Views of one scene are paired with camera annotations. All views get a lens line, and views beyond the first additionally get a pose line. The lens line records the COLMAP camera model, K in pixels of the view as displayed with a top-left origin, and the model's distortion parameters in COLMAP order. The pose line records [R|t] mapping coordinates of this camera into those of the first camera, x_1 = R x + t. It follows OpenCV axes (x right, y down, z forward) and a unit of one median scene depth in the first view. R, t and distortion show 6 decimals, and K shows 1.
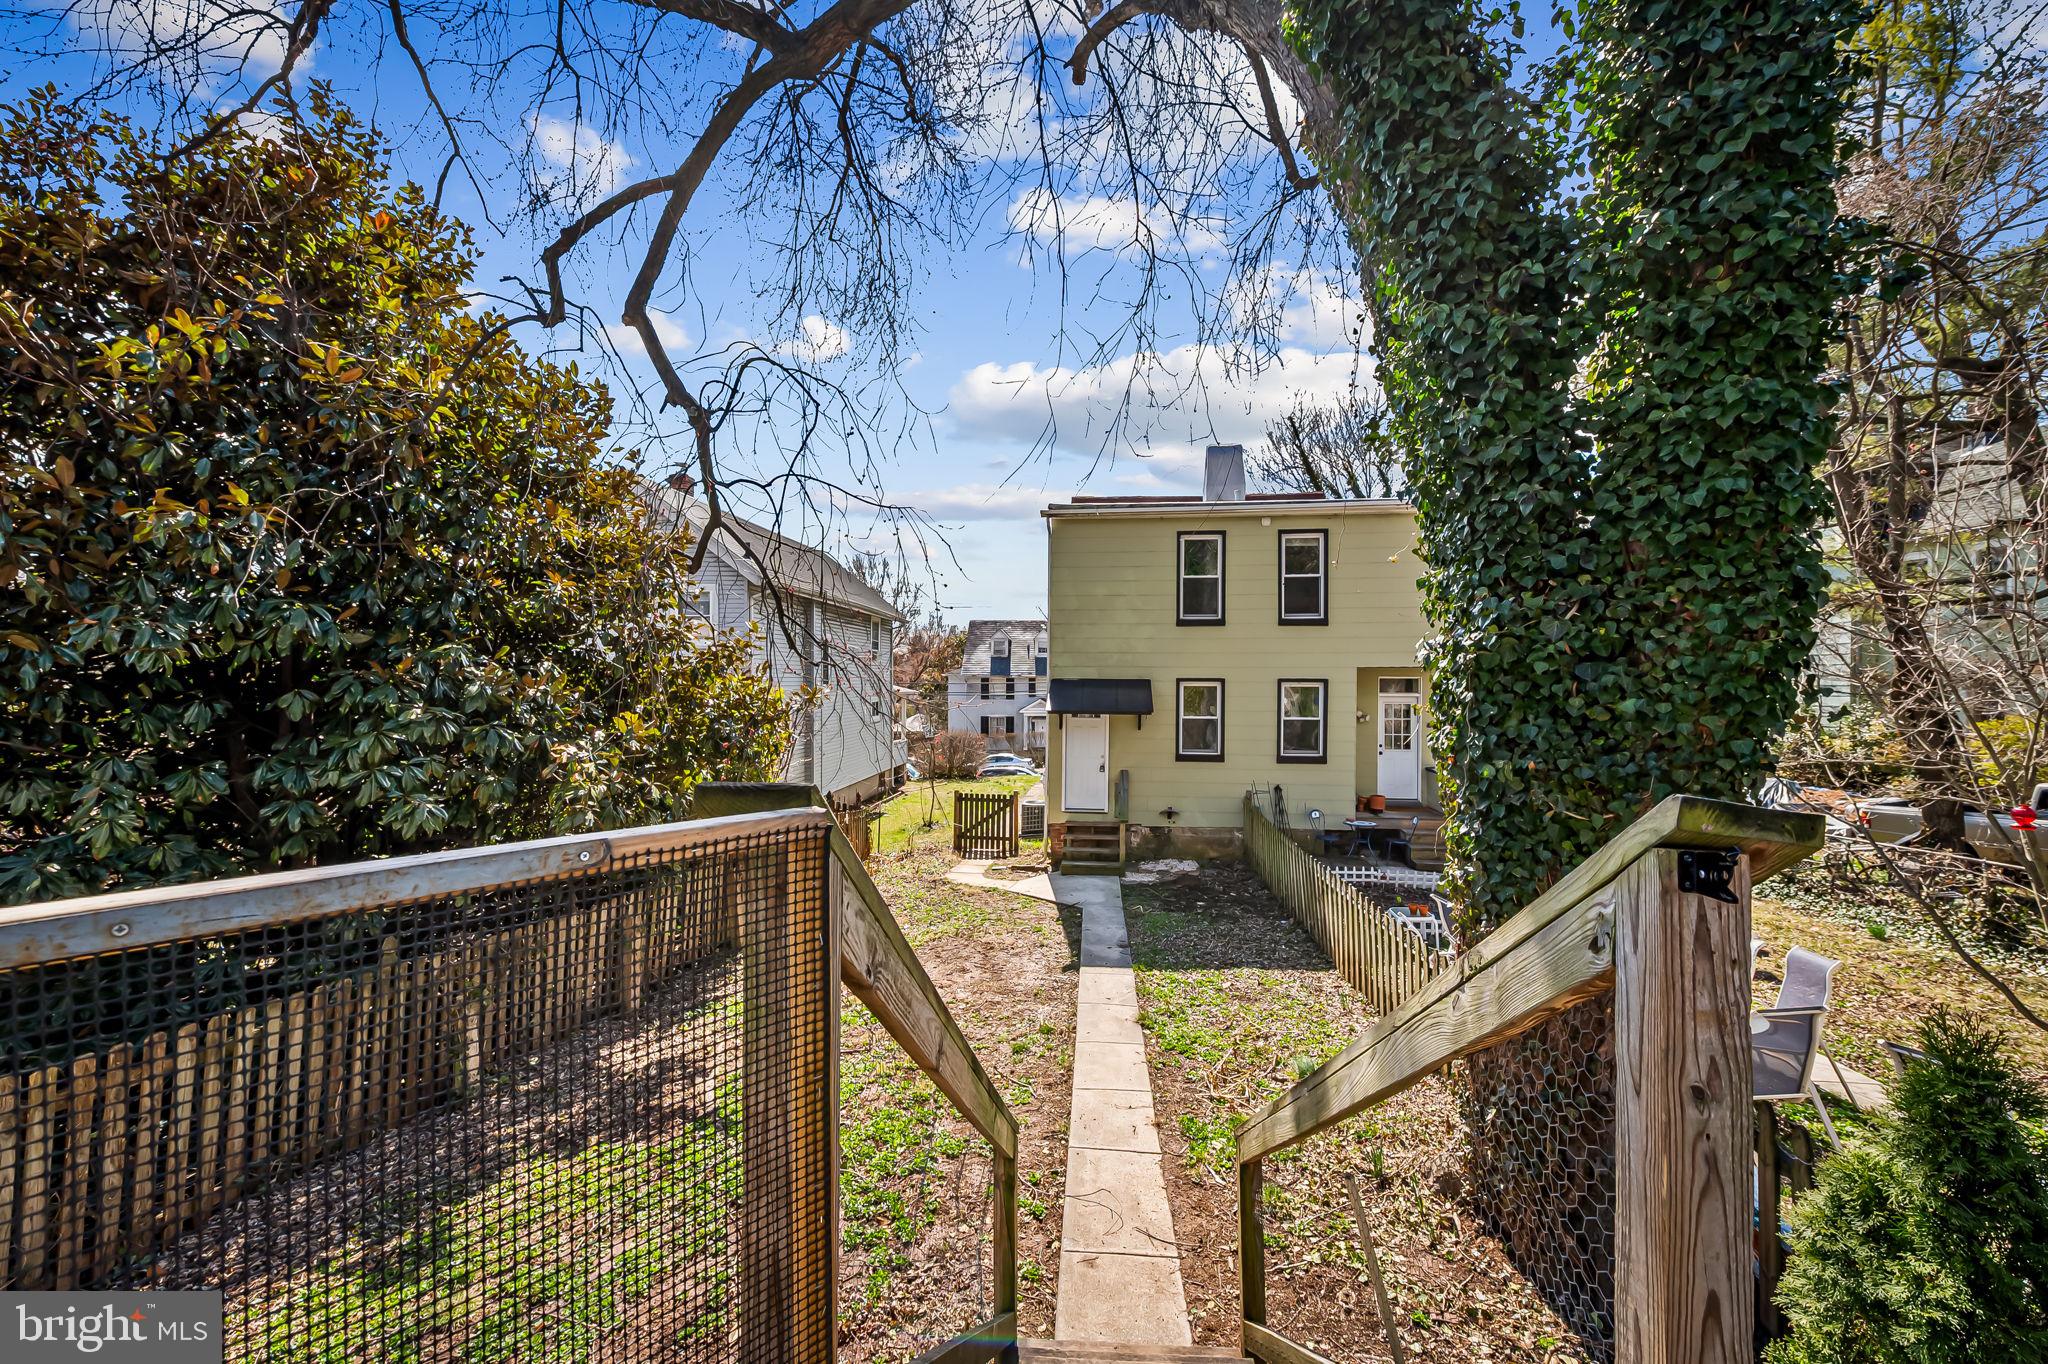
lens RADIAL K [[808.8, 0, 1024.0], [0, 808.8, 682.0], [0, 0, 1]] dist [0.007908, -0.000569]
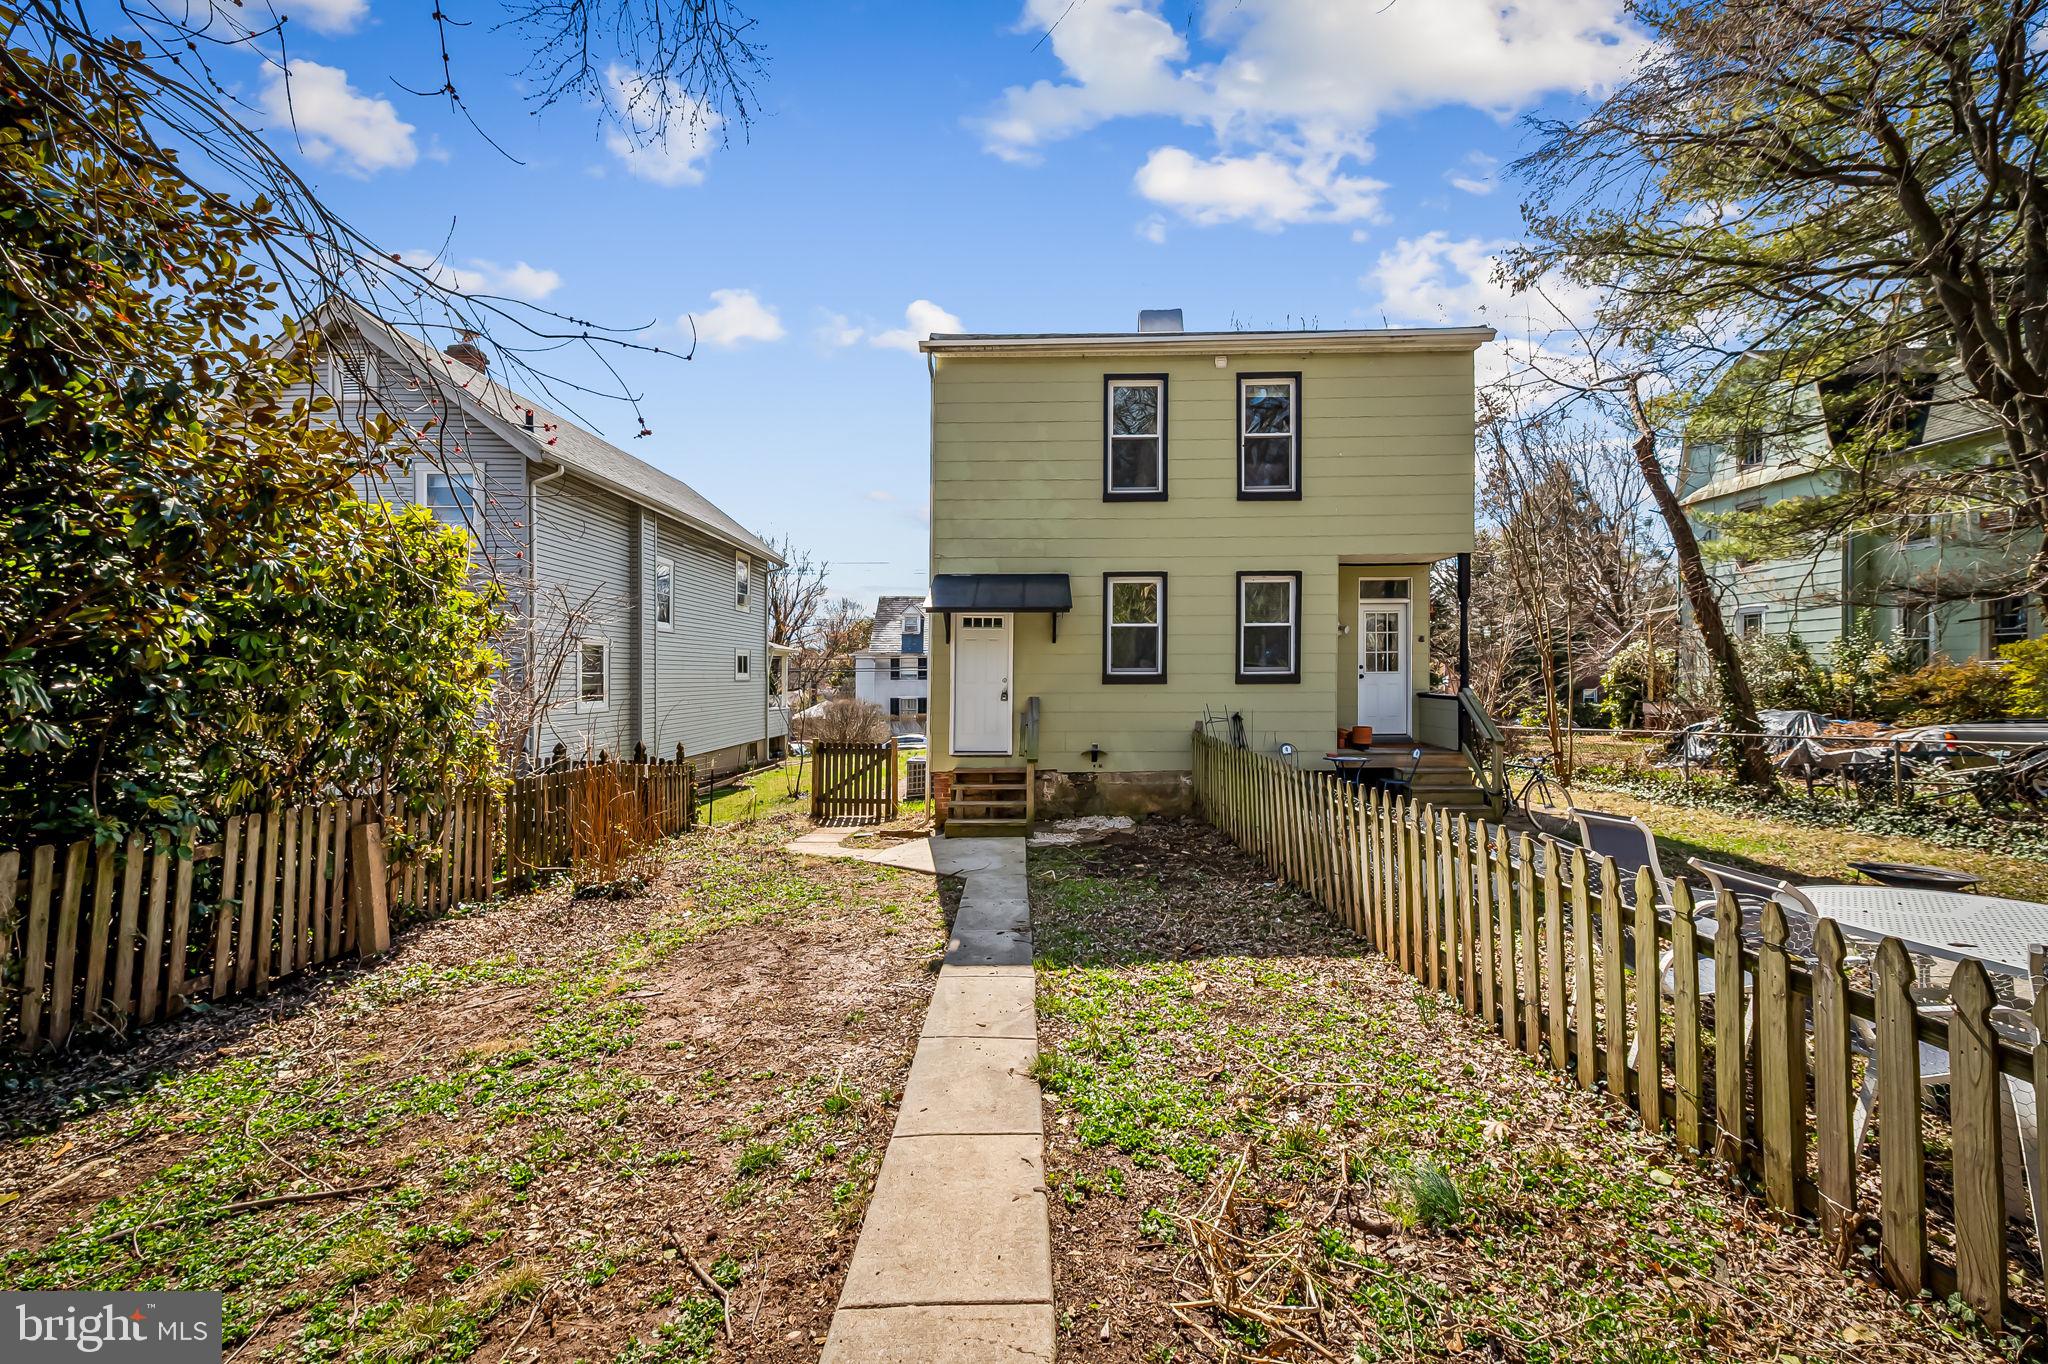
lens RADIAL K [[805.7, 0, 1036.6], [0, 805.7, 681.8], [0, 0, 1]] dist [0.005127, 0.000110]
pose [[0.994111, -0.001861, 0.108346, 0.048399], [0.002000, 0.999997, -0.001171, 0.099162], [-0.108344, 0.001381, 0.994113, 0.278809]]
